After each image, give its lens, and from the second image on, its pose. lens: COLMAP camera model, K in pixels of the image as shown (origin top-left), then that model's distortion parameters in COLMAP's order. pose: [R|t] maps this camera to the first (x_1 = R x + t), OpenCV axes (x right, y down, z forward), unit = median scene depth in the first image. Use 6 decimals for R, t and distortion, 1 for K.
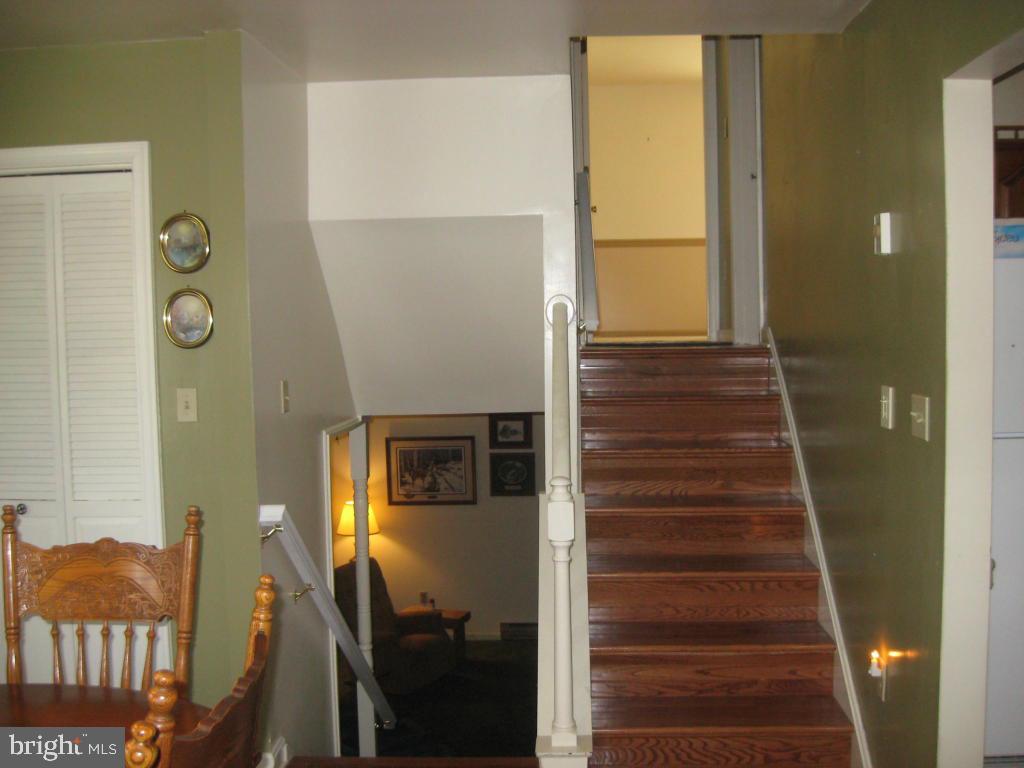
lens RADIAL K [[1027.0, 0, 512.0], [0, 1027.0, 384.0], [0, 0, 1]] dist [-0.105905, 0.014698]
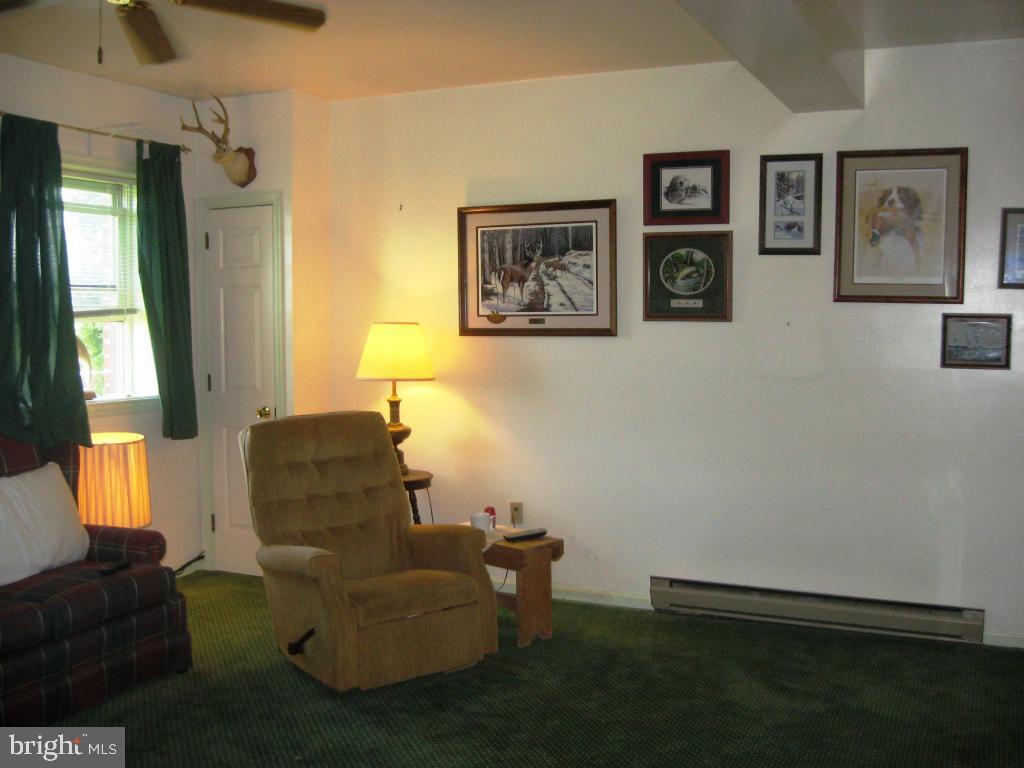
lens RADIAL K [[1051.4, 0, 512.0], [0, 1051.4, 384.0], [0, 0, 1]] dist [-0.128052, 0.010341]
pose [[0.923791, 0.042883, -0.380489, 0.115912], [-0.036066, 0.999036, 0.025033, 0.129752], [0.381195, -0.009402, 0.924447, 0.501212]]
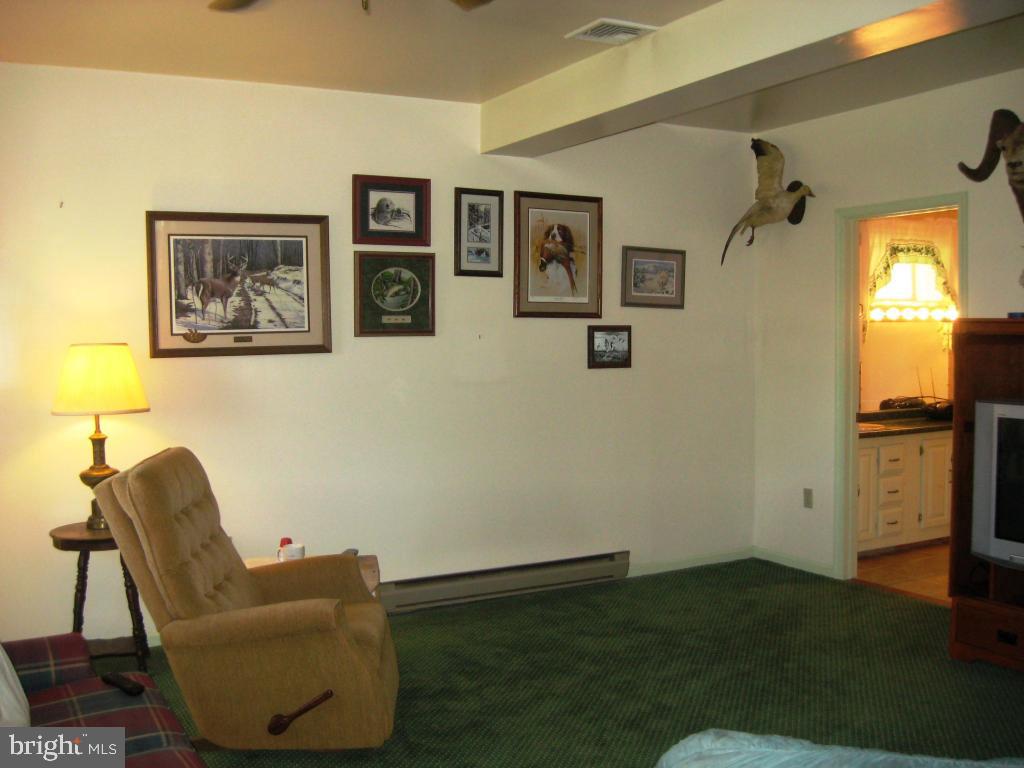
lens RADIAL K [[1051.4, 0, 512.0], [0, 1051.4, 384.0], [0, 0, 1]] dist [-0.128052, 0.010341]
pose [[0.852832, -0.019377, 0.521826, -0.228263], [0.024383, 0.999699, -0.002728, 0.136445], [-0.521617, 0.015051, 0.853047, 0.511805]]
